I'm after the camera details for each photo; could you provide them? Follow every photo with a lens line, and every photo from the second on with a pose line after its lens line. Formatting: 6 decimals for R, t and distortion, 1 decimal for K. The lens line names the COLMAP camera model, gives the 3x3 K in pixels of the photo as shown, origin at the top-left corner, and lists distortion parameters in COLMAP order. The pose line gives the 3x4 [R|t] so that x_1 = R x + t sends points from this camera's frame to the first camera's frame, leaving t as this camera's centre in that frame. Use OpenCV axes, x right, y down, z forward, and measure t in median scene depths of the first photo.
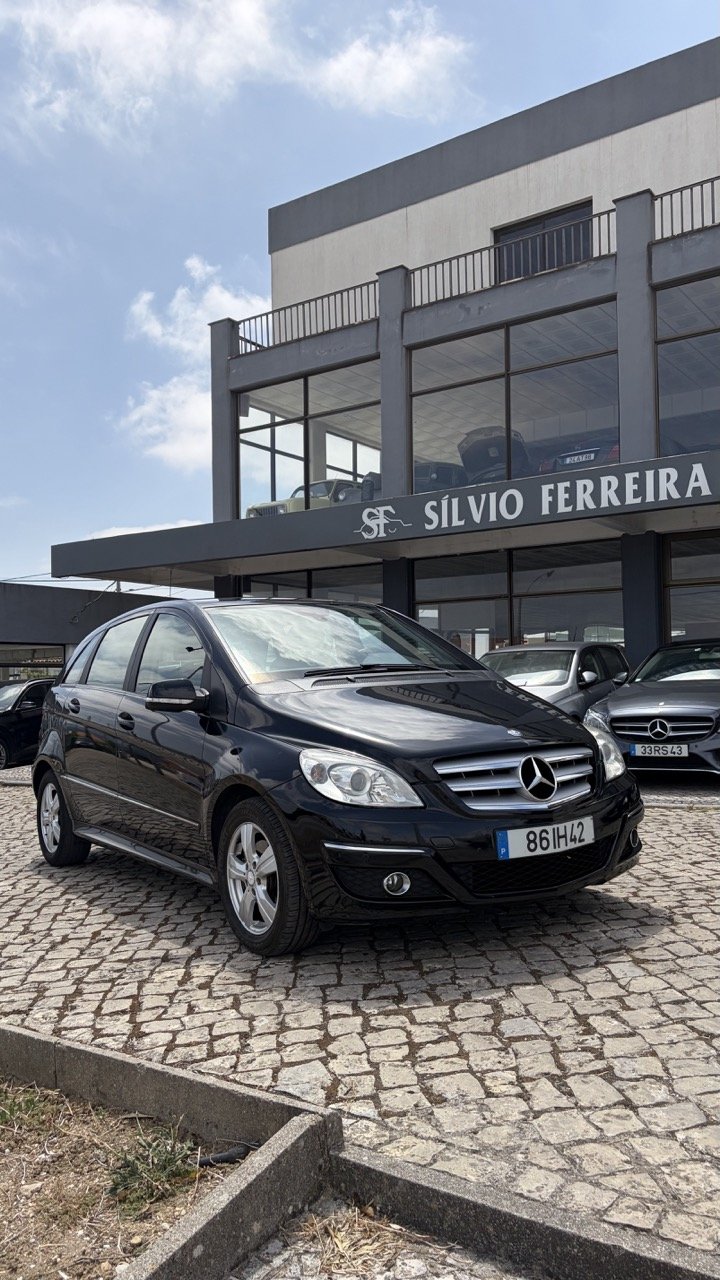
lens RADIAL K [[962.1, 0, 360.0], [0, 962.1, 640.0], [0, 0, 1]] dist [0.013850, 0.004061]
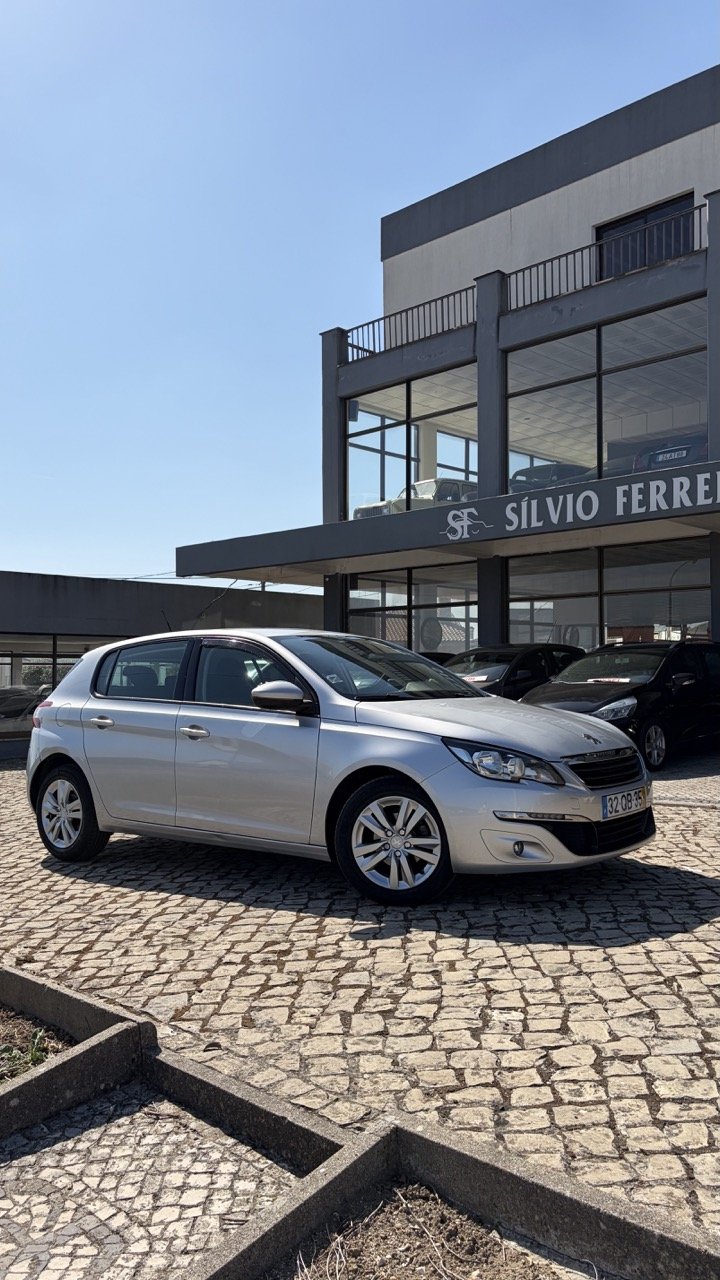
lens RADIAL K [[958.6, 0, 360.0], [0, 958.6, 640.0], [0, 0, 1]] dist [0.007576, 0.005787]
pose [[0.987400, 0.003479, -0.158205, 0.078631], [-0.001550, 0.999923, 0.012315, -0.010158], [0.158235, -0.011914, 0.987330, -0.044769]]
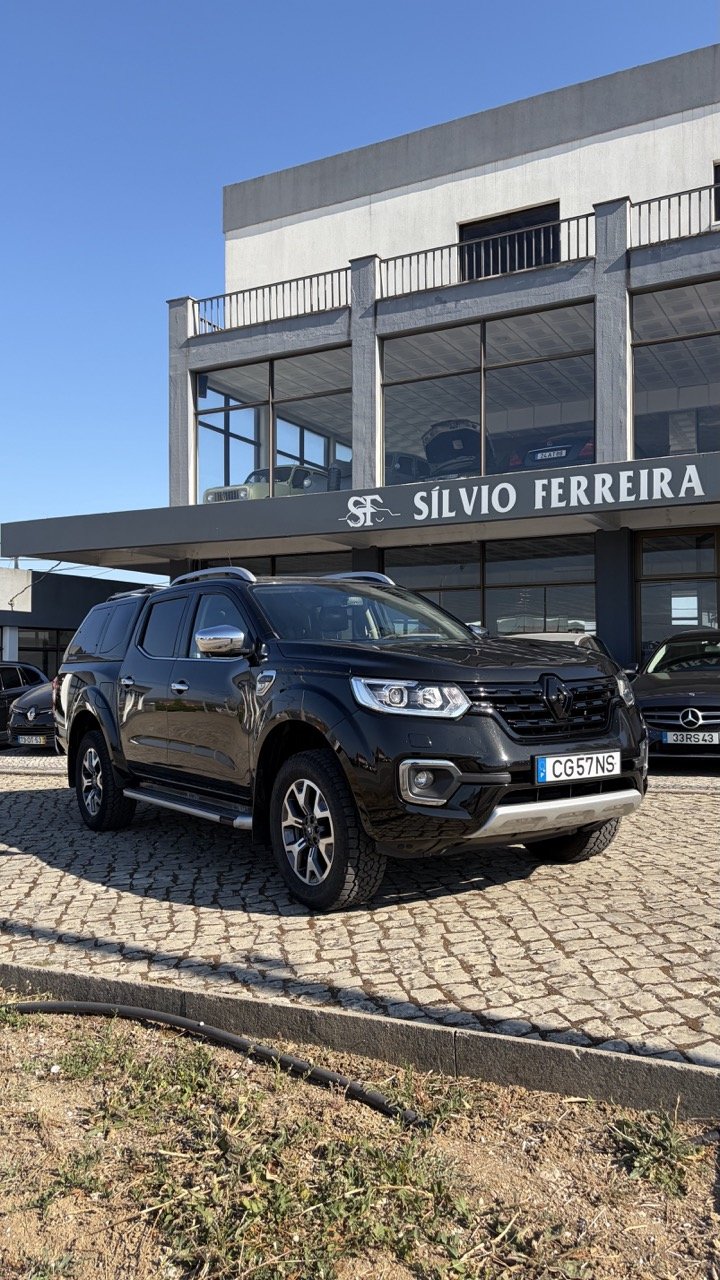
lens RADIAL K [[962.8, 0, 360.0], [0, 962.8, 640.0], [0, 0, 1]] dist [0.001615, 0.002128]
pose [[0.992577, 0.014811, 0.120714, -0.112063], [-0.016426, 0.999788, 0.012396, -0.000476], [-0.120504, -0.014287, 0.992610, 0.004612]]
